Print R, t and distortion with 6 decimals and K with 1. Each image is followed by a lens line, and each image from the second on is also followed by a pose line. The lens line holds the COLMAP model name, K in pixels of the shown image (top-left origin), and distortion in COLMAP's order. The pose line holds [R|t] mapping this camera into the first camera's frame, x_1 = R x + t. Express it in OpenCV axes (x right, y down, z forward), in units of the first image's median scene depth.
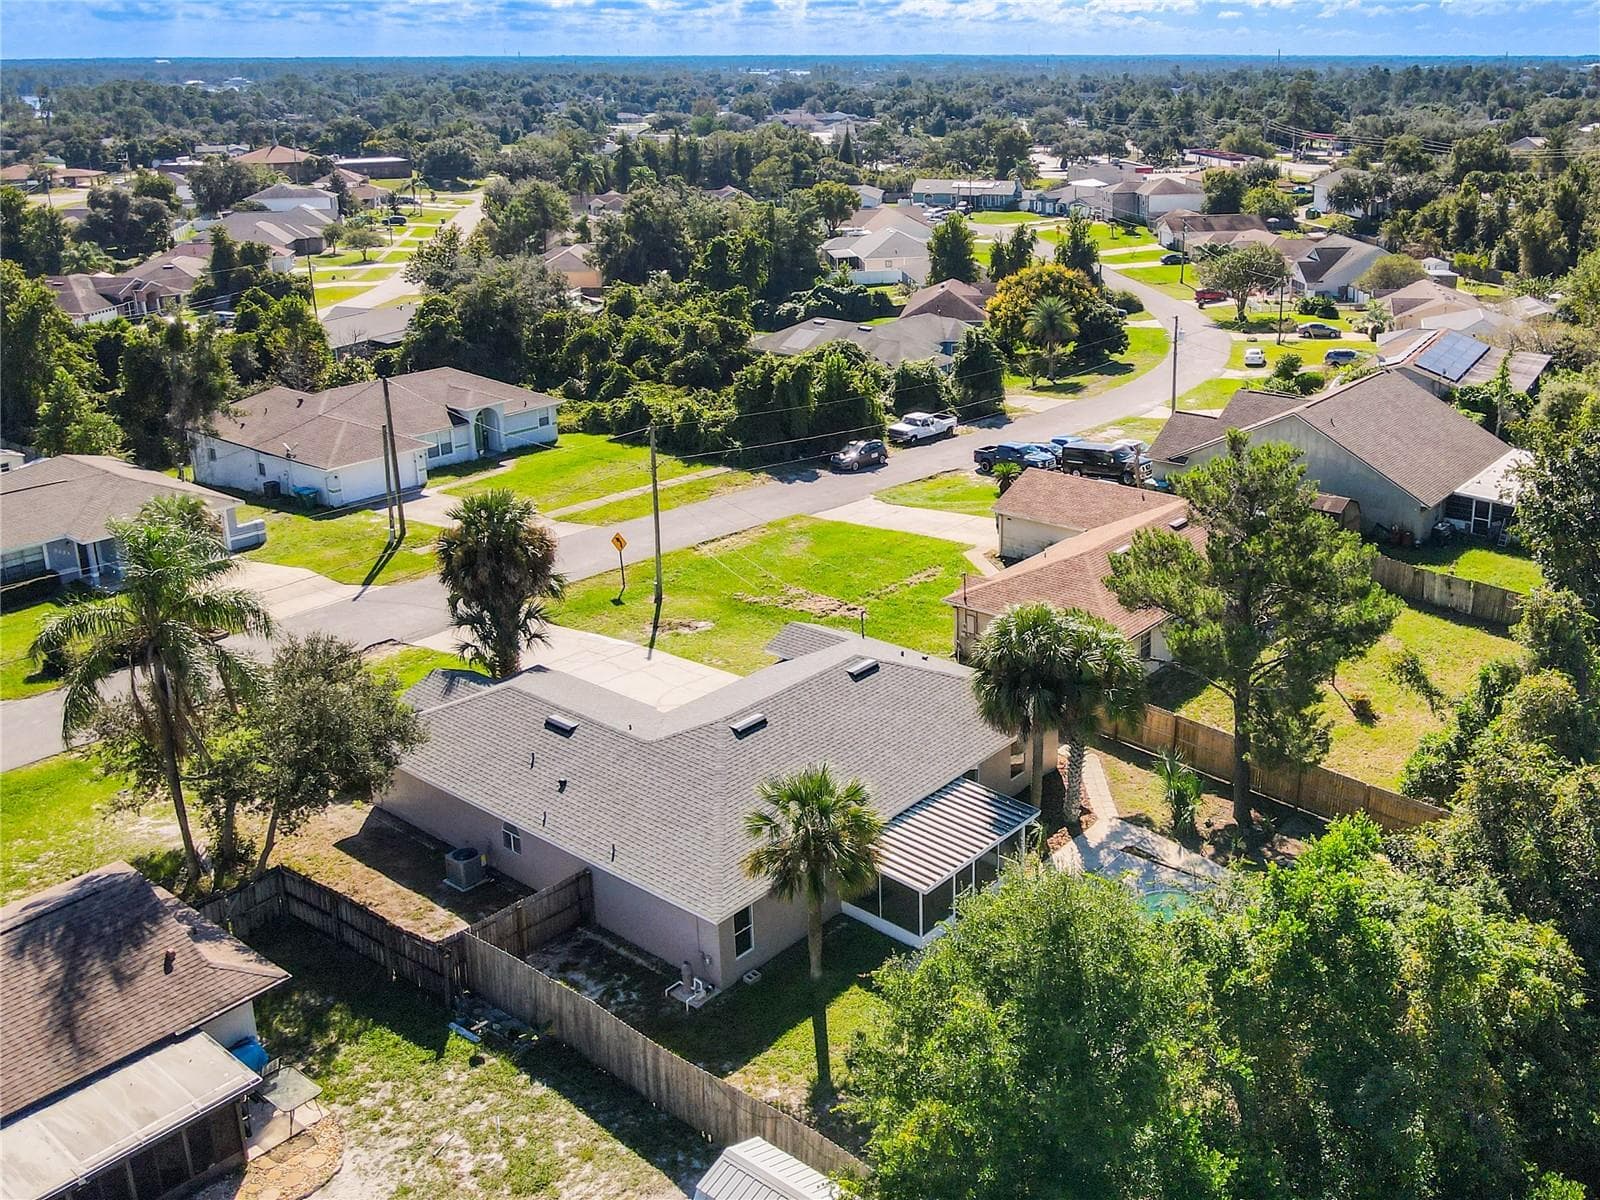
lens RADIAL K [[1461.3, 0, 800.0], [0, 1461.3, 600.0], [0, 0, 1]] dist [0.002807, 0.005164]
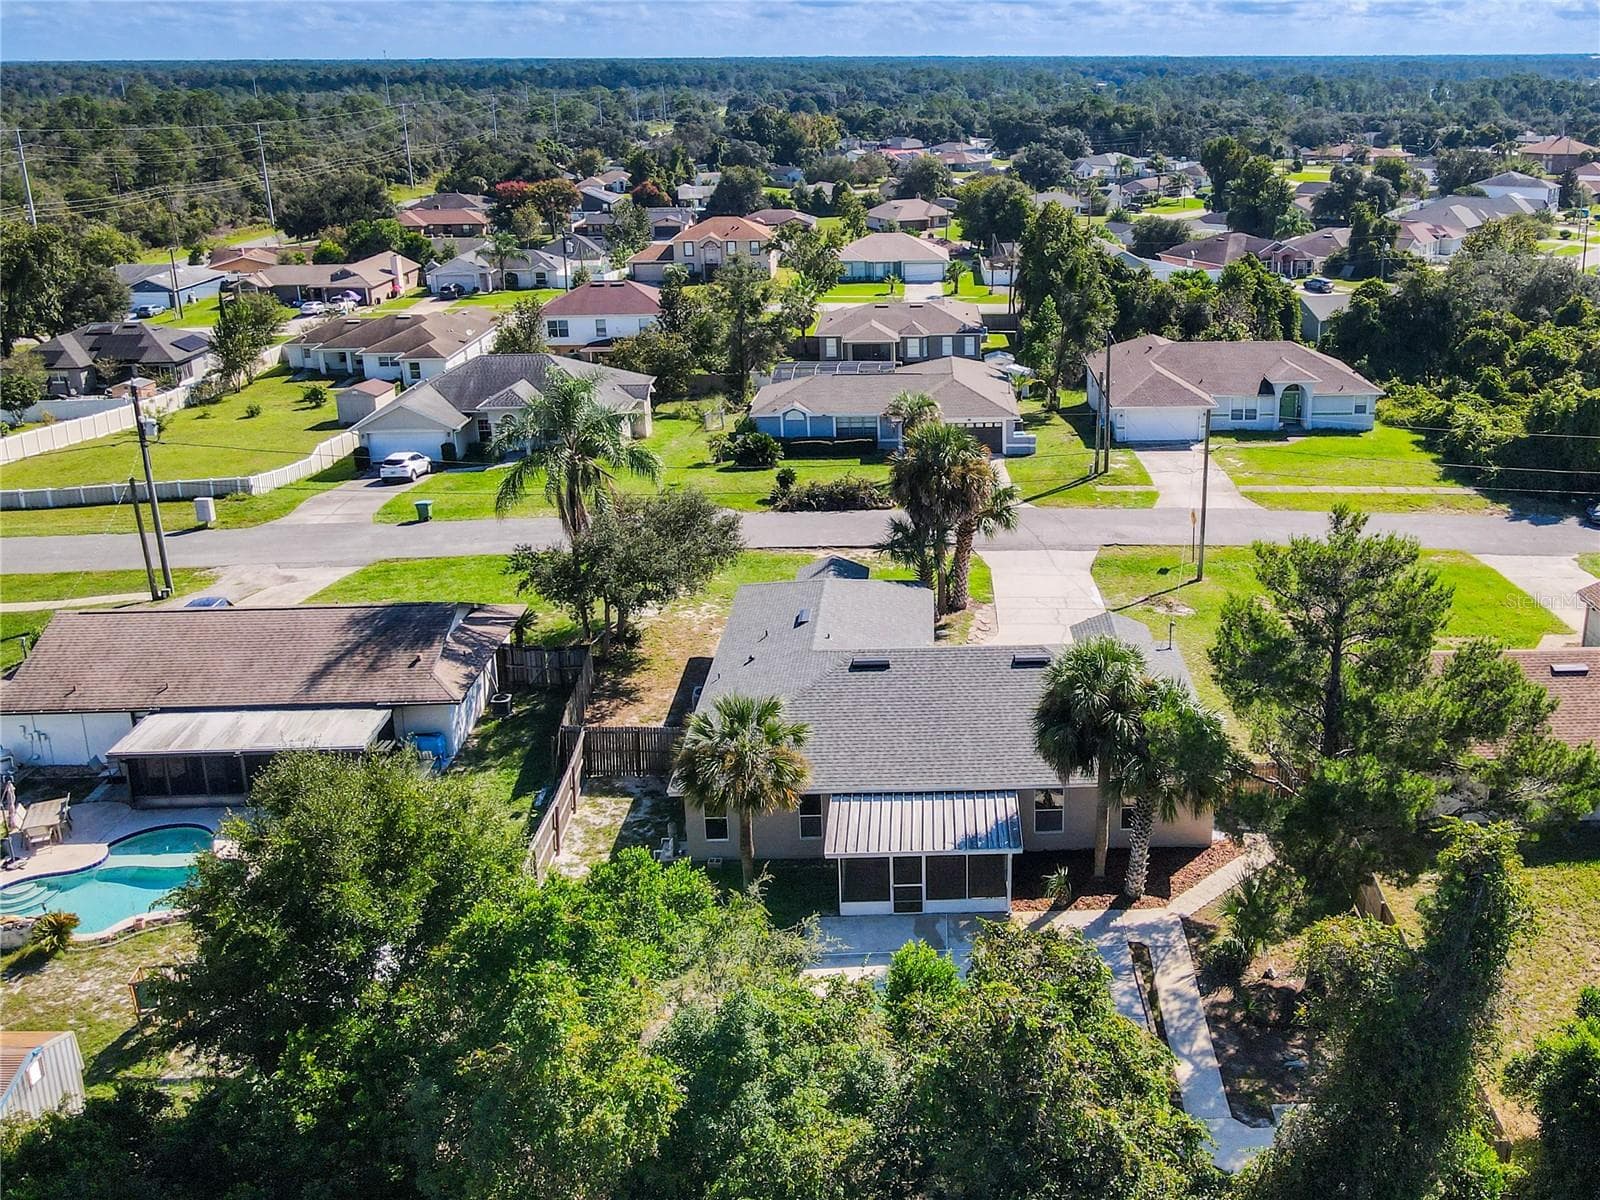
lens RADIAL K [[1302.5, 0, 797.1], [0, 1302.5, 506.5], [0, 0, 1]] dist [0.015850, 0.012418]
pose [[0.666249, 0.250862, -0.702268, 0.273672], [-0.266610, 0.959607, 0.089852, -0.045589], [0.696442, 0.127367, 0.706219, 0.135786]]
